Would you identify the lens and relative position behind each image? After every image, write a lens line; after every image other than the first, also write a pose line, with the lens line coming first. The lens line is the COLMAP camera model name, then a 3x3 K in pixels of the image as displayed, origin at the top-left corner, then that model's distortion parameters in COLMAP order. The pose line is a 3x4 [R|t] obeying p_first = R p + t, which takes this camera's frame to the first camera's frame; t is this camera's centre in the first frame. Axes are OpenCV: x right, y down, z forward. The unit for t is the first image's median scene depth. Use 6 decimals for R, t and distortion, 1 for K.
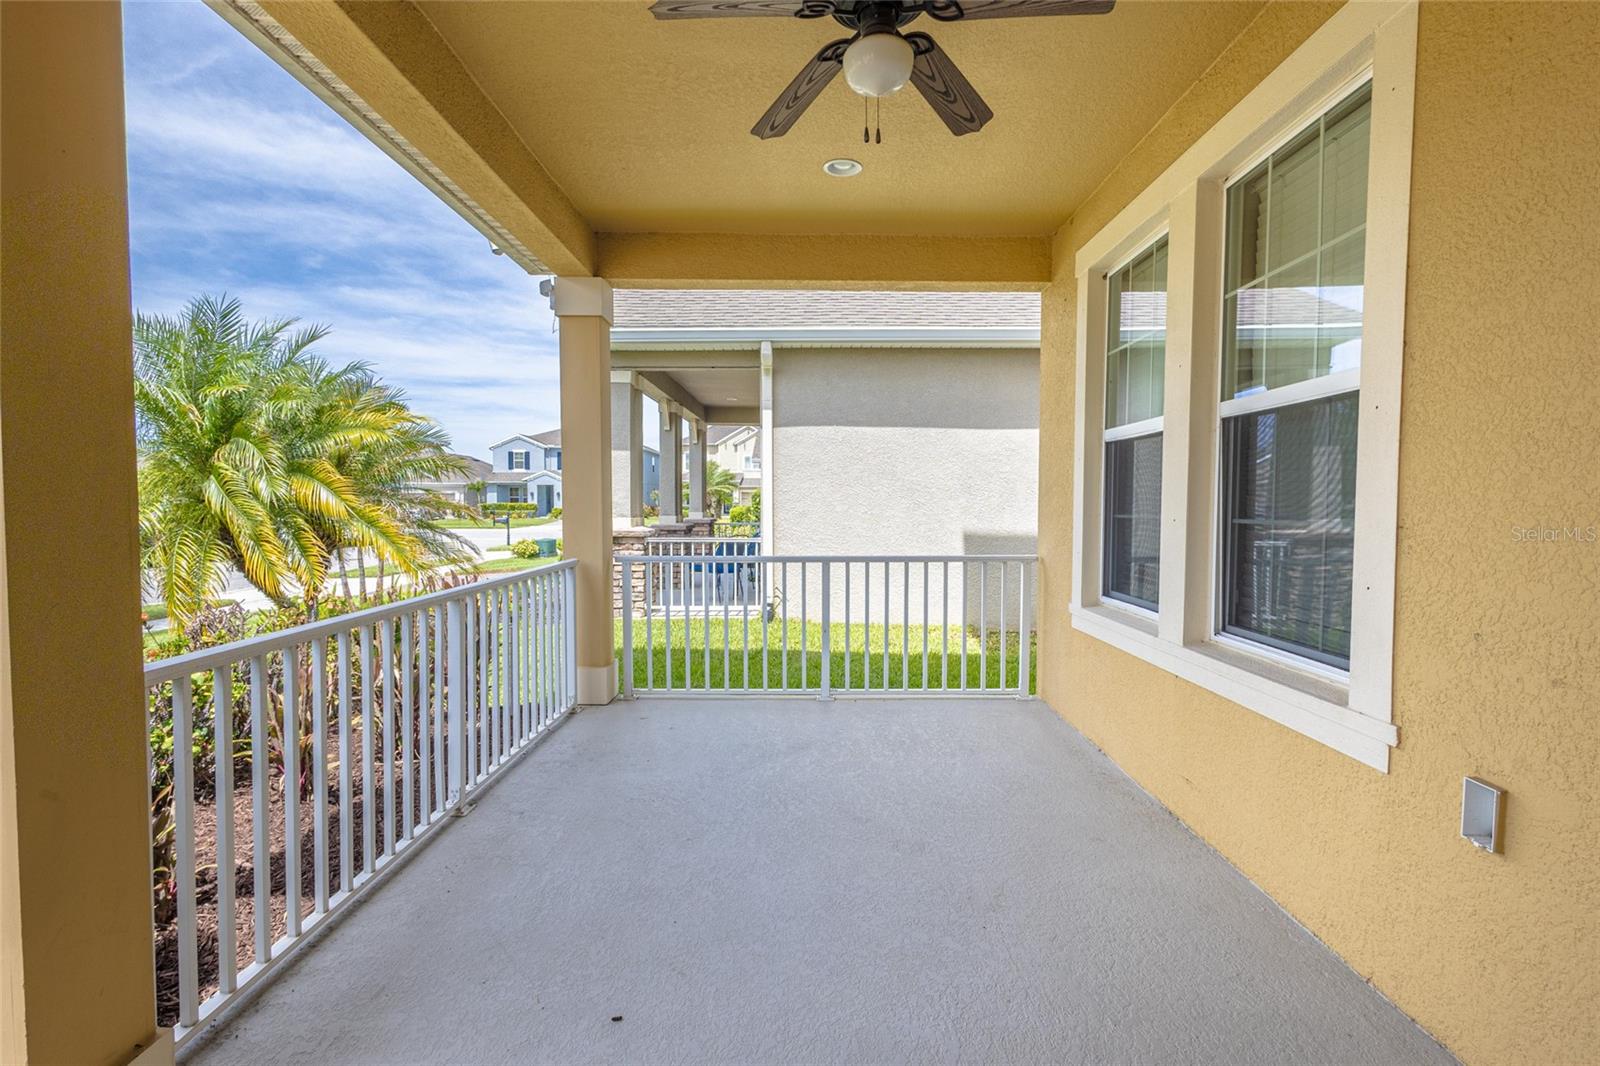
lens RADIAL K [[761.5, 0, 784.6], [0, 761.5, 529.7], [0, 0, 1]] dist [-0.002554, -0.001608]
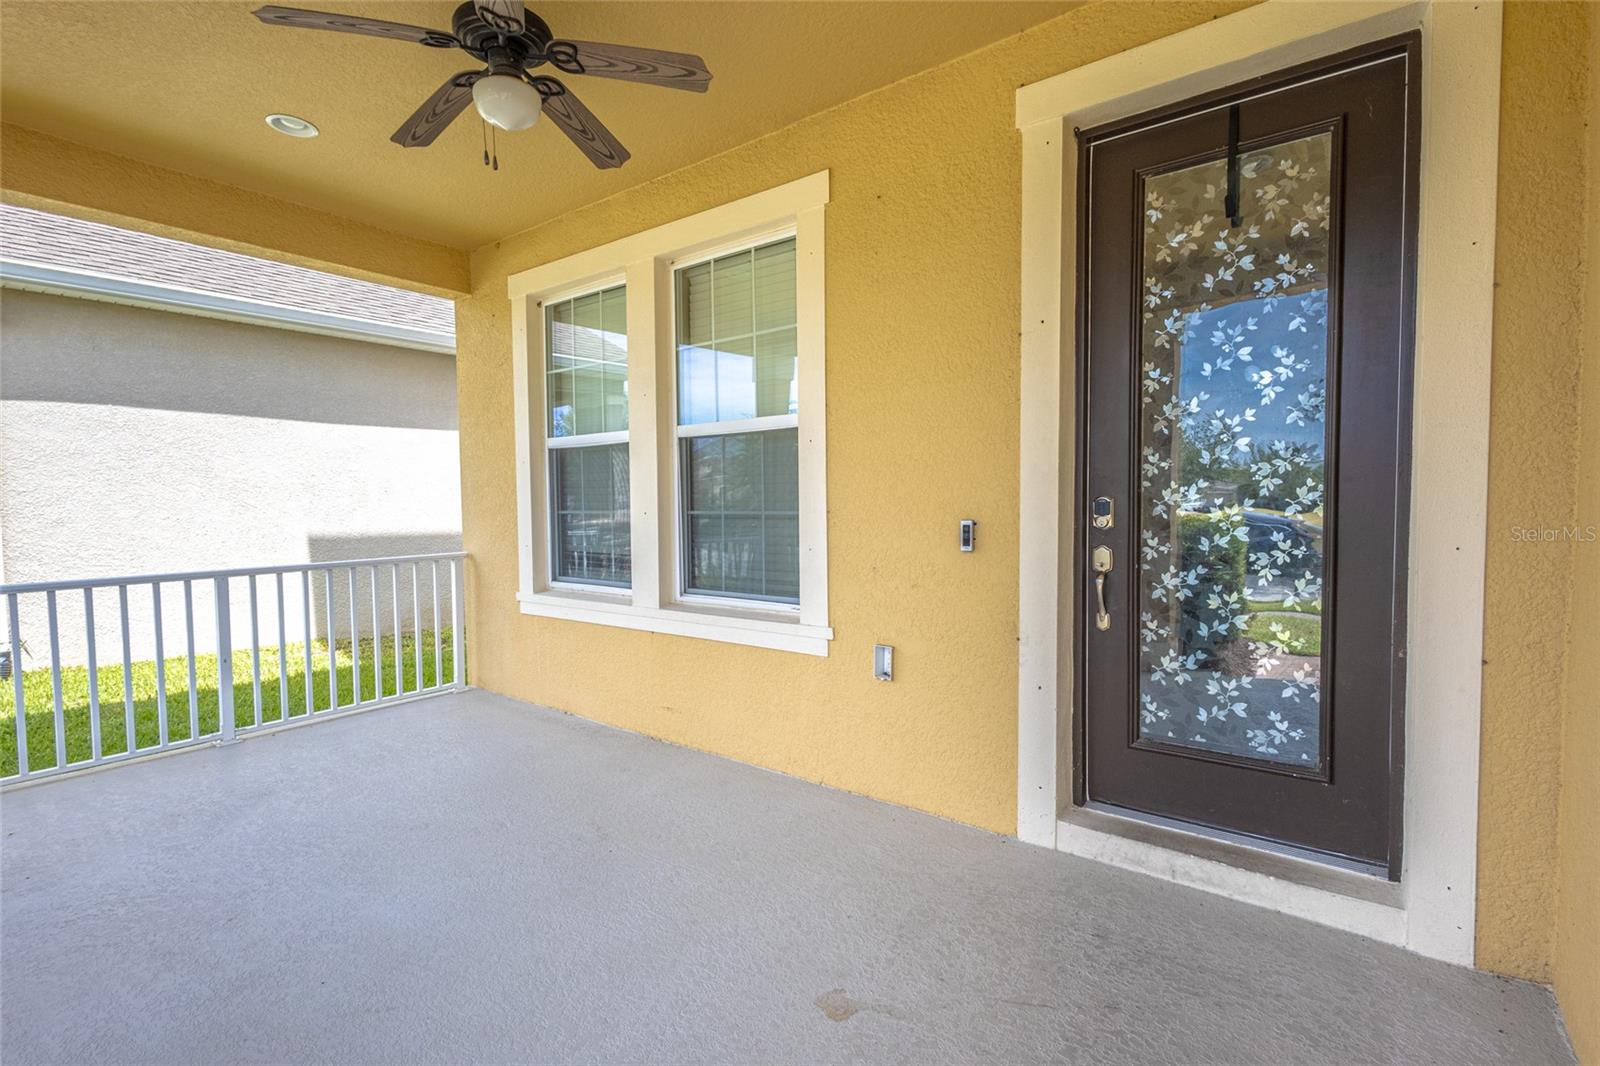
lens RADIAL K [[761.5, 0, 784.7], [0, 761.5, 525.7], [0, 0, 1]] dist [-0.002554, -0.001608]
pose [[0.598991, -0.038269, 0.799841, -0.294635], [0.041595, 0.998996, 0.016648, -0.002485], [-0.799675, 0.023298, 0.599981, 0.021484]]
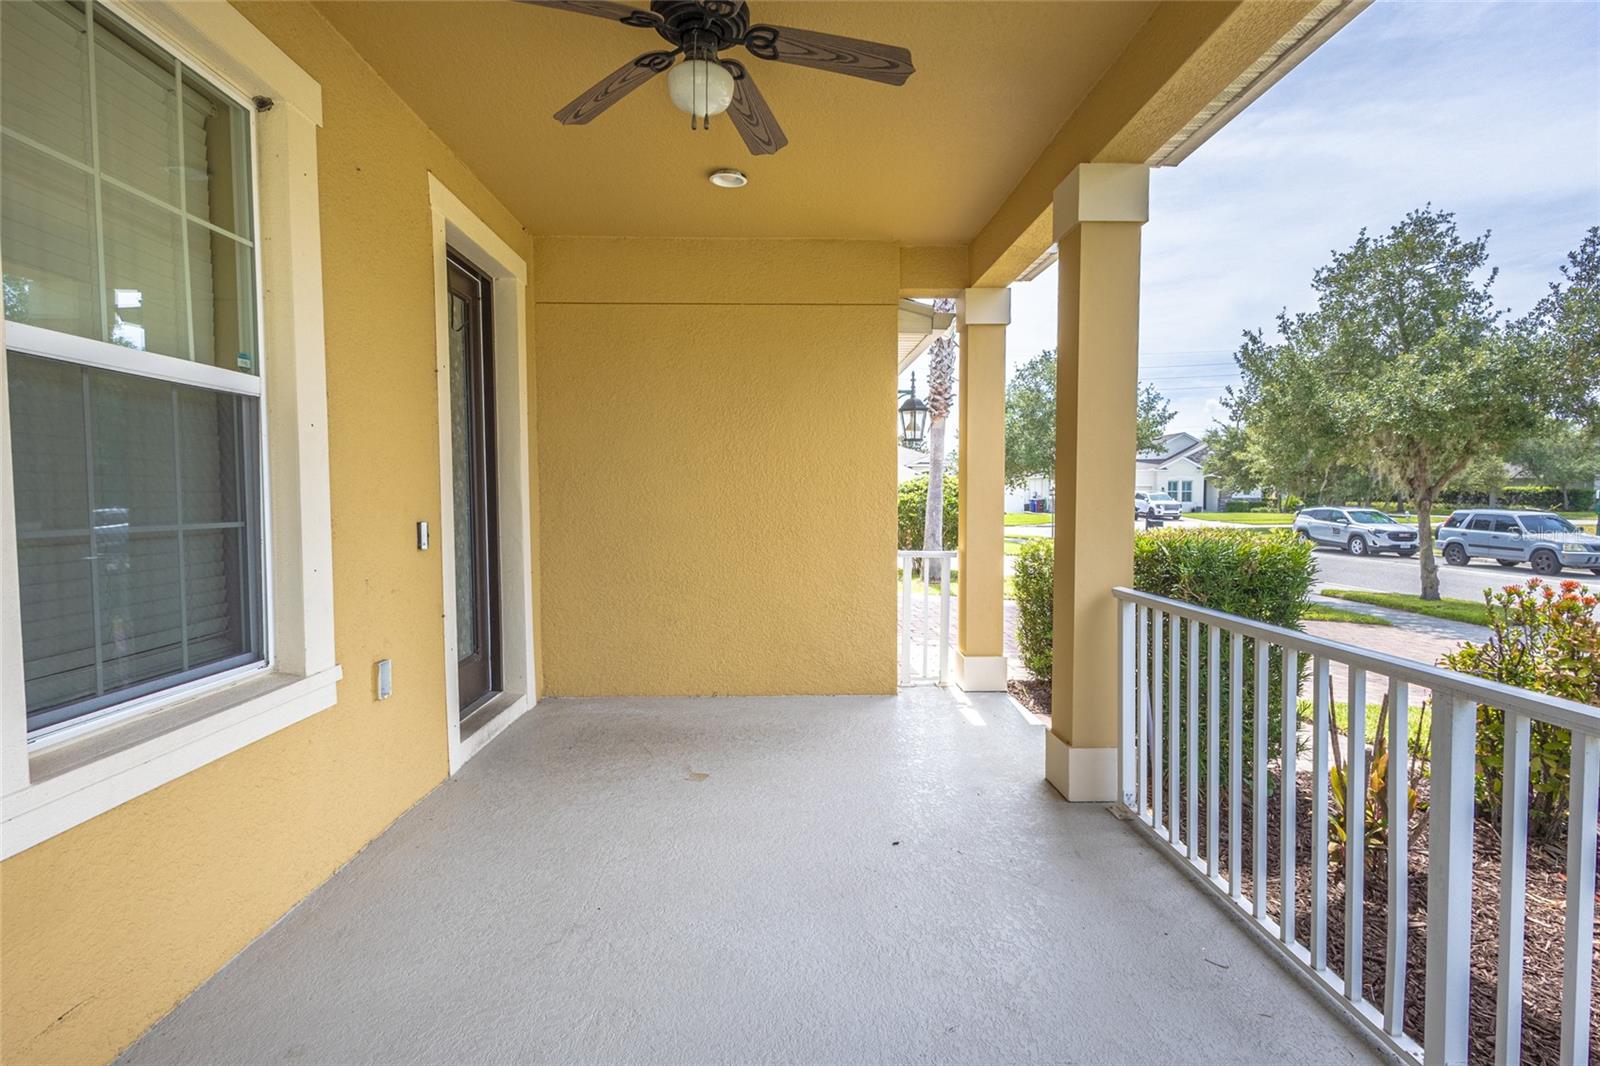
lens RADIAL K [[761.5, 0, 809.2], [0, 761.5, 537.8], [0, 0, 1]] dist [-0.002554, -0.001608]
pose [[-0.997137, 0.001593, -0.075602, 0.029633], [-0.004739, 0.996497, 0.083489, -0.042014], [0.075471, 0.083608, -0.993637, 1.137771]]
